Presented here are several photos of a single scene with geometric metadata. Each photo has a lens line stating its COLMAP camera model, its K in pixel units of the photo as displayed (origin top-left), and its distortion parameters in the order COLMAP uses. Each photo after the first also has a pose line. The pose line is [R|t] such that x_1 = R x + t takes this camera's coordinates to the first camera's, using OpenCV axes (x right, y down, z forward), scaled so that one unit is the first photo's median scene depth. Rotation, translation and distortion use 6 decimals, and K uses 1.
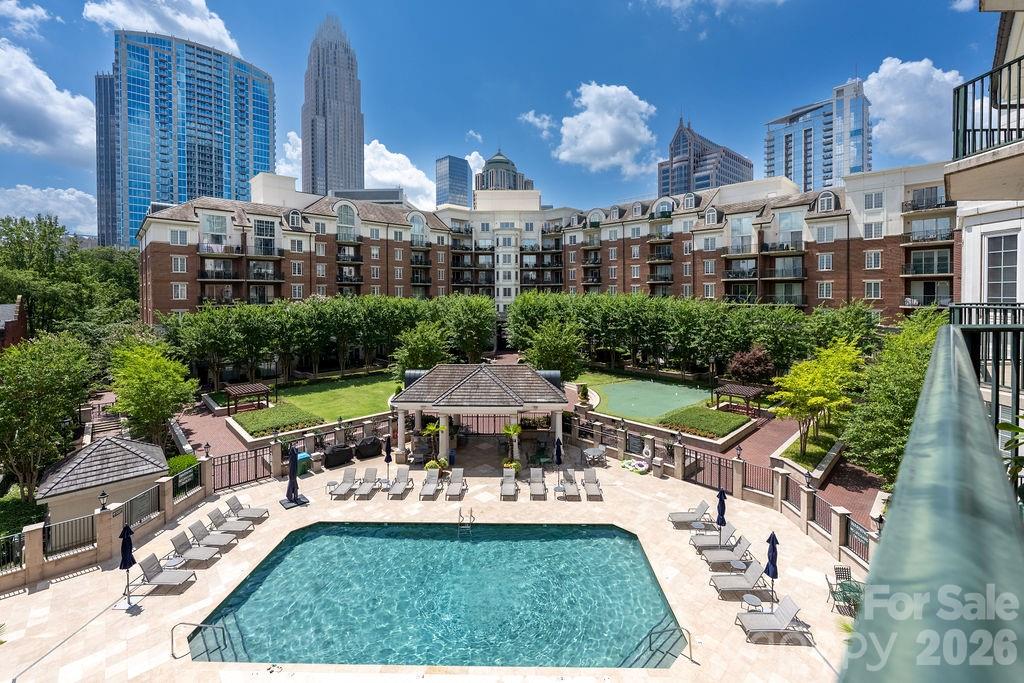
lens RADIAL K [[431.0, 0, 517.5], [0, 431.0, 297.4], [0, 0, 1]] dist [-0.001822, -0.000551]
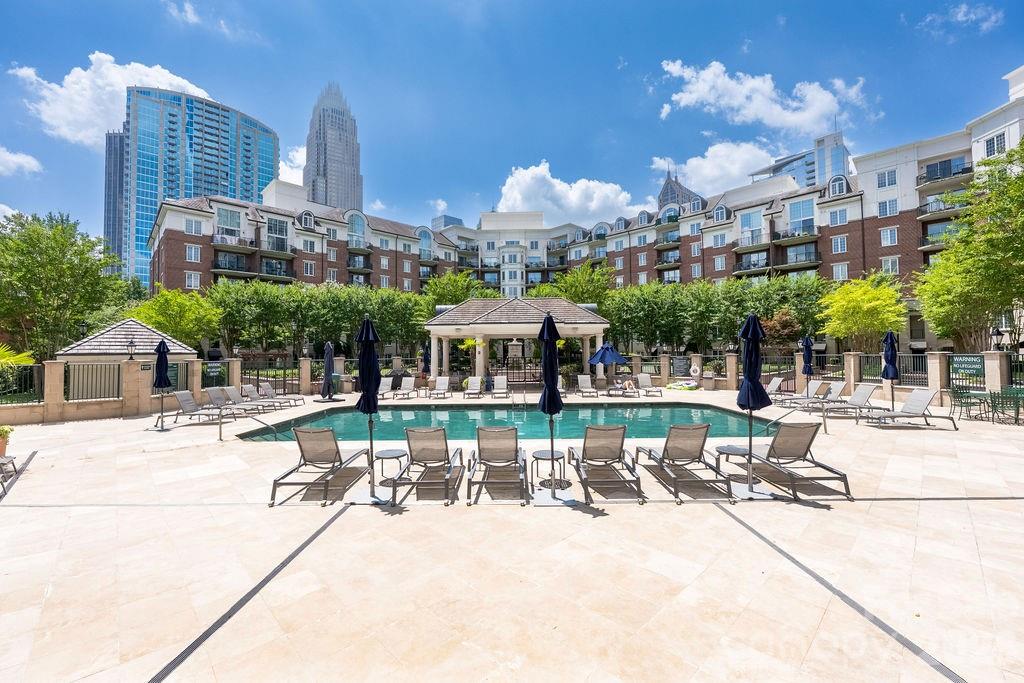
lens RADIAL K [[419.2, 0, 512.7], [0, 419.2, 335.5], [0, 0, 1]] dist [-0.002543, -0.000260]
pose [[0.999934, -0.009821, 0.006034, -0.054206], [0.010083, 0.998936, -0.045007, 0.161933], [-0.005585, 0.045065, 0.998968, 0.037264]]
